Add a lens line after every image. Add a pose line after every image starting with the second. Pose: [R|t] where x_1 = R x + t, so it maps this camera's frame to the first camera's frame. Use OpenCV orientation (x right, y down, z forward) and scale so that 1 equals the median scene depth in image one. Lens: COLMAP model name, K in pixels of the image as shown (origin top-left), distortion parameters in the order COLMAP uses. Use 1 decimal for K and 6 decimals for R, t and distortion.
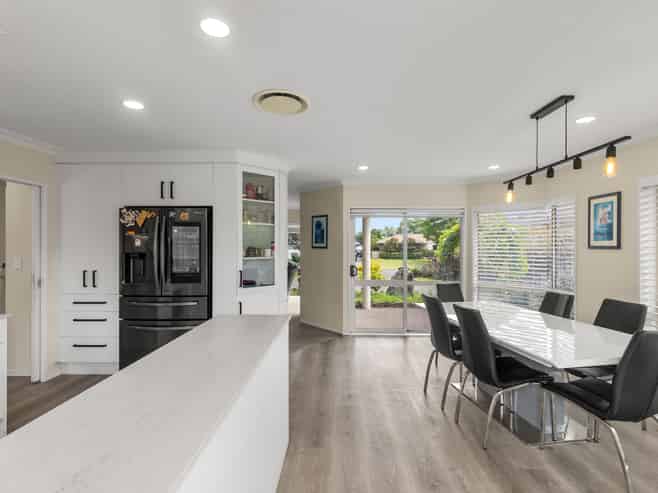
lens RADIAL K [[355.4, 0, 328.2], [0, 355.4, 246.9], [0, 0, 1]] dist [0.002748, 0.000257]
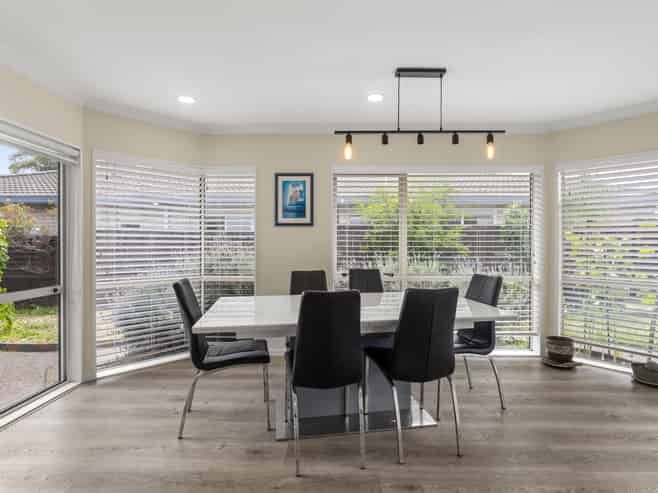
lens RADIAL K [[351.3, 0, 327.8], [0, 351.3, 244.7], [0, 0, 1]] dist [0.004724, -0.001280]
pose [[-0.016011, -0.002956, 0.999867, -0.251318], [0.002848, 0.999991, 0.003002, 0.058358], [-0.999868, 0.002896, -0.016002, 0.945886]]
